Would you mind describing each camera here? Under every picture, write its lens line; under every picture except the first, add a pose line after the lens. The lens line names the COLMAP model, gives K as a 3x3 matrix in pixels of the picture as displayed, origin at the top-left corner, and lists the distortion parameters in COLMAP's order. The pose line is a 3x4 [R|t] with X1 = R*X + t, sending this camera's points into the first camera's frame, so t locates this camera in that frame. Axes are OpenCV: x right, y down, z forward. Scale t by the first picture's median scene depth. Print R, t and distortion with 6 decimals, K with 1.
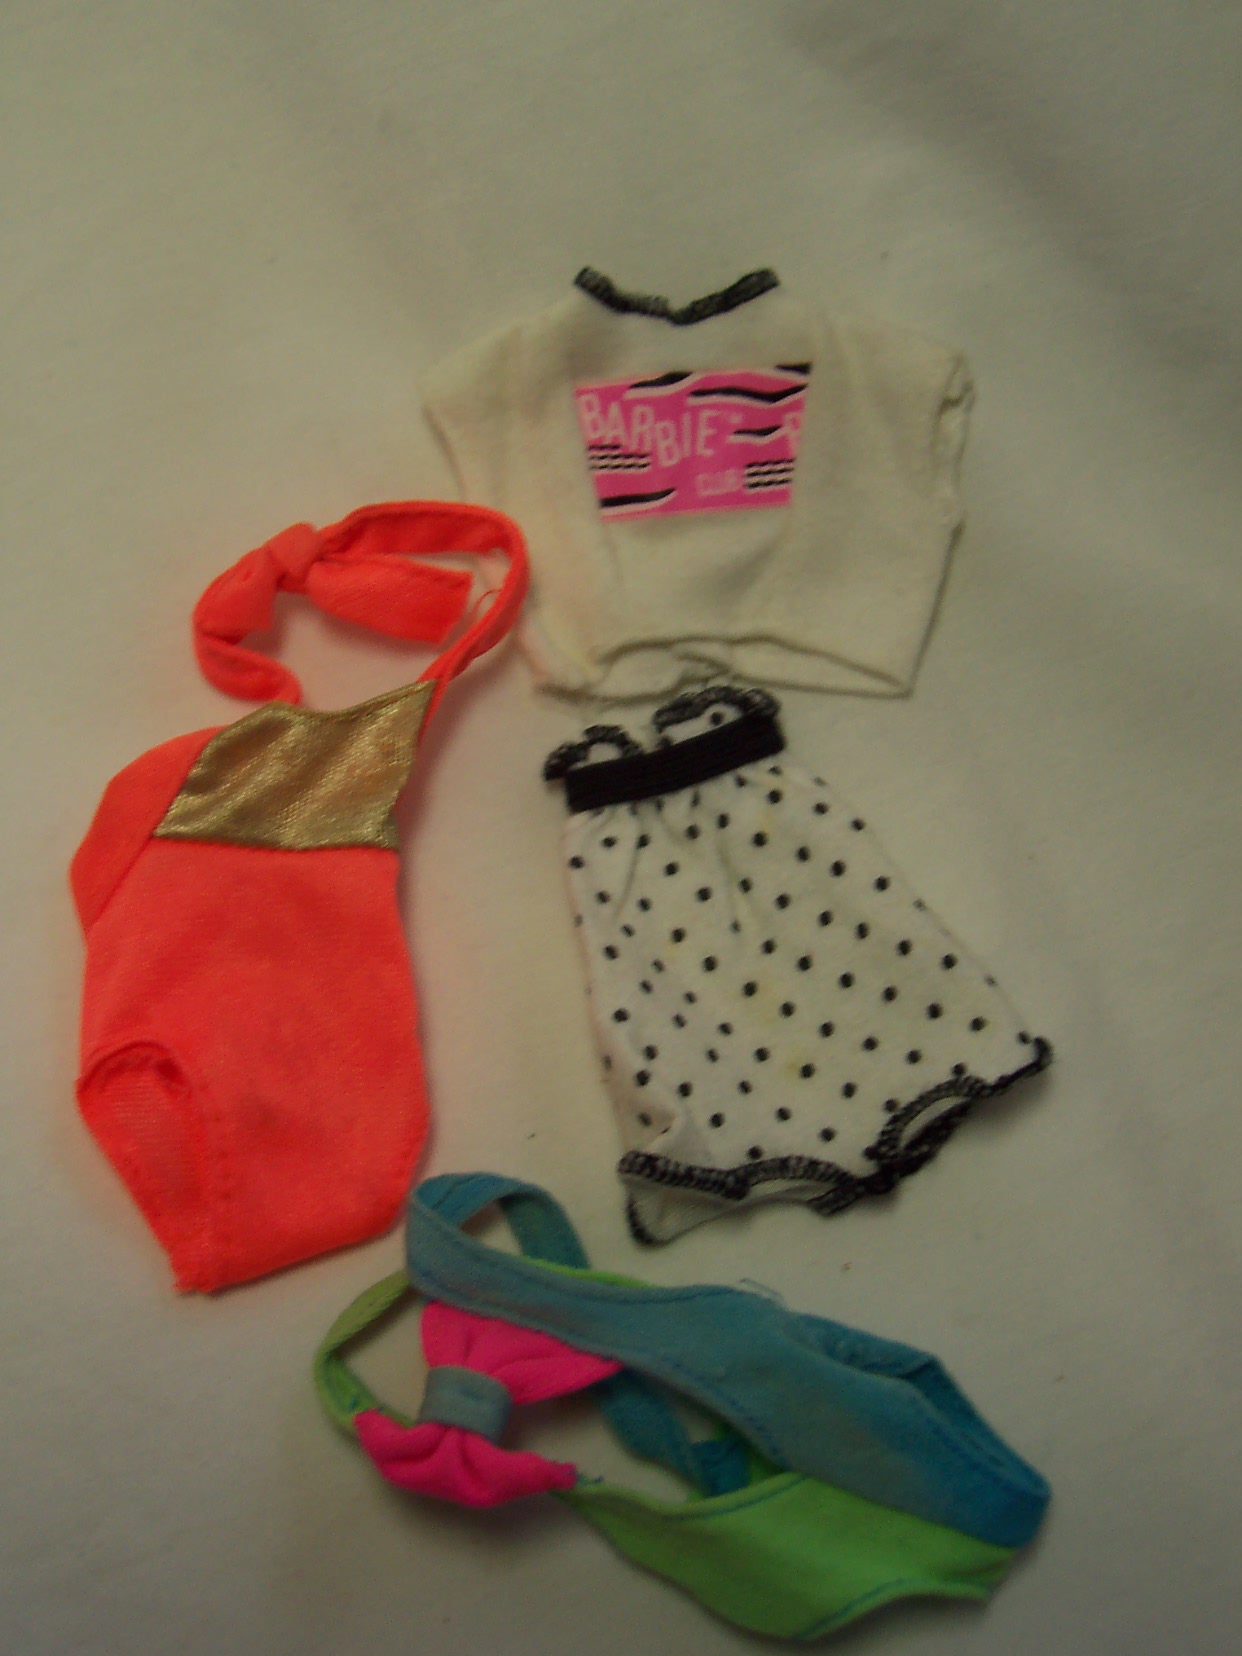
lens RADIAL K [[1789.5, 0, 633.1], [0, 1789.5, 832.4], [0, 0, 1]] dist [-0.133194, 0.000000]
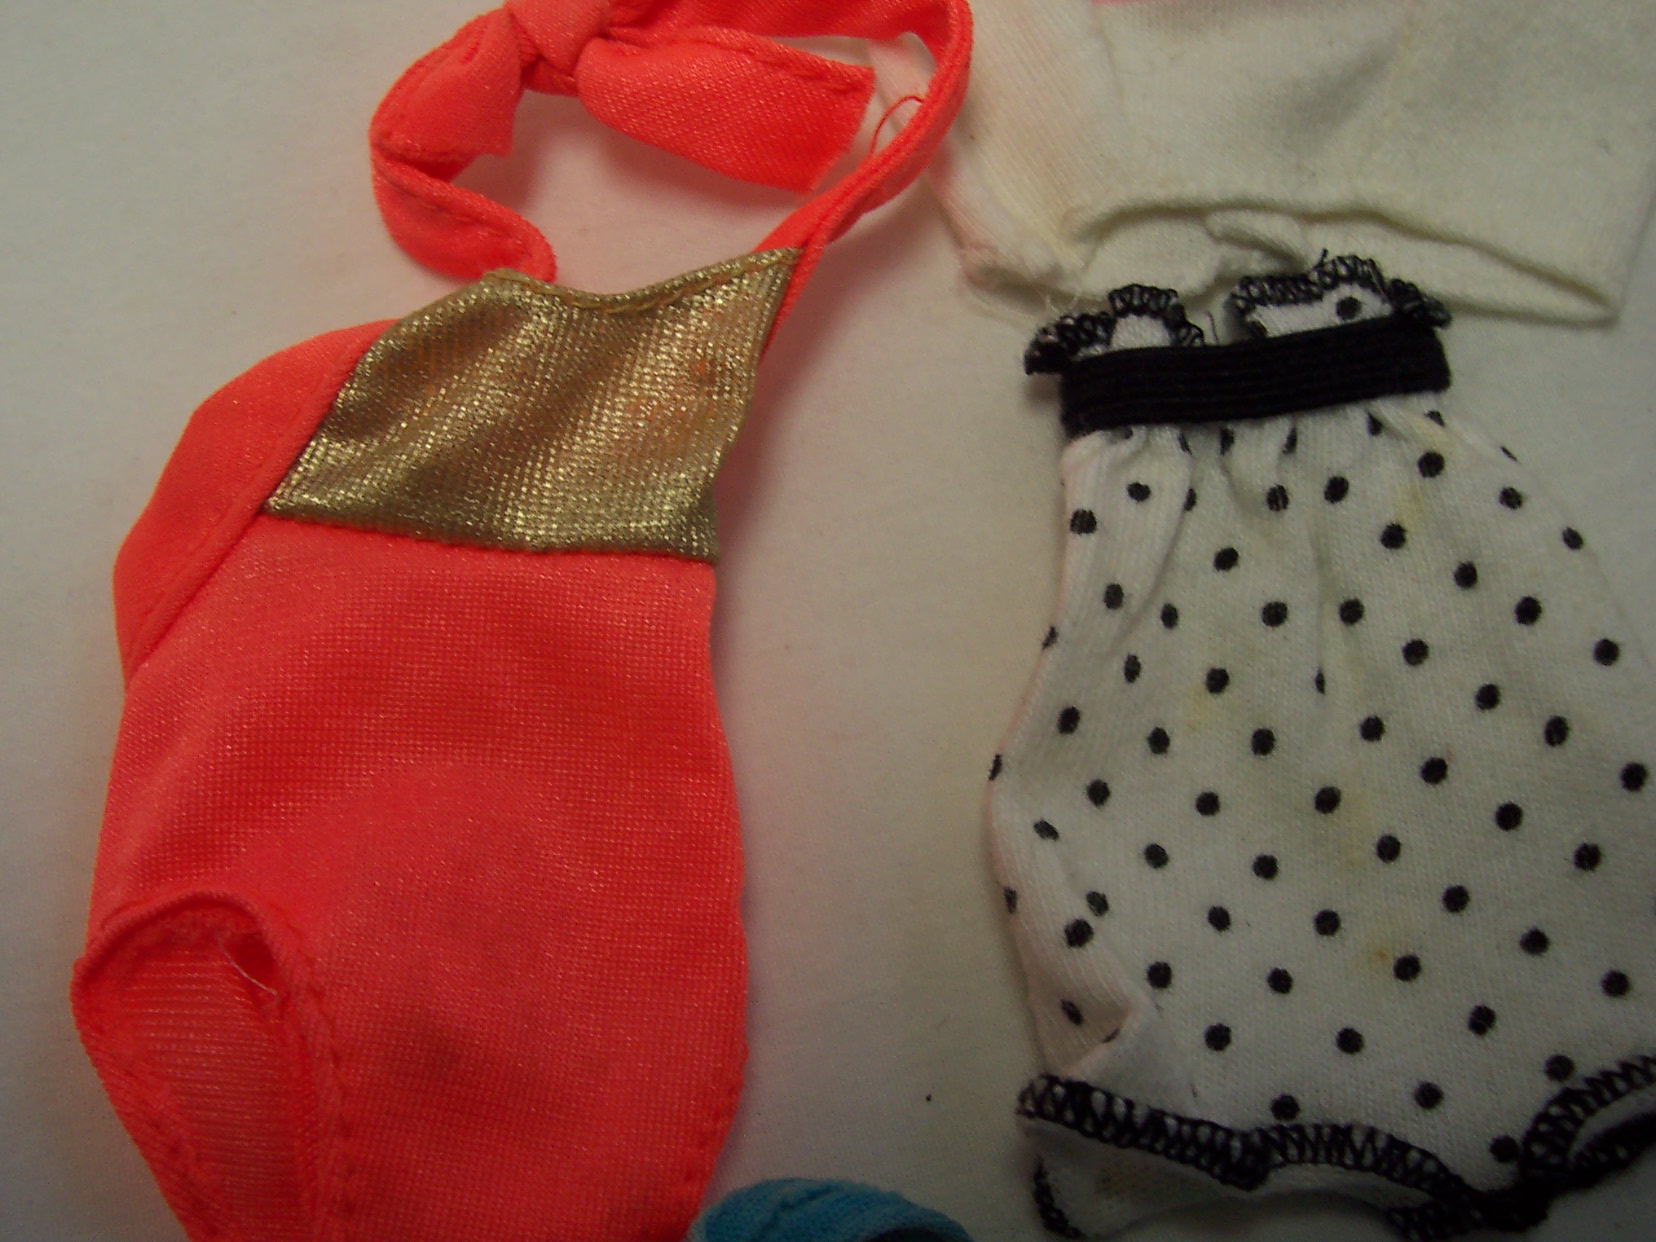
lens RADIAL K [[1789.5, 0, 813.1], [0, 1789.5, 616.1], [0, 0, 1]] dist [-0.133194, 0.000000]
pose [[0.995370, 0.061391, -0.073964, -0.061127], [-0.058168, 0.997293, 0.044969, 0.000544], [0.076524, -0.040458, 0.996247, 0.470296]]
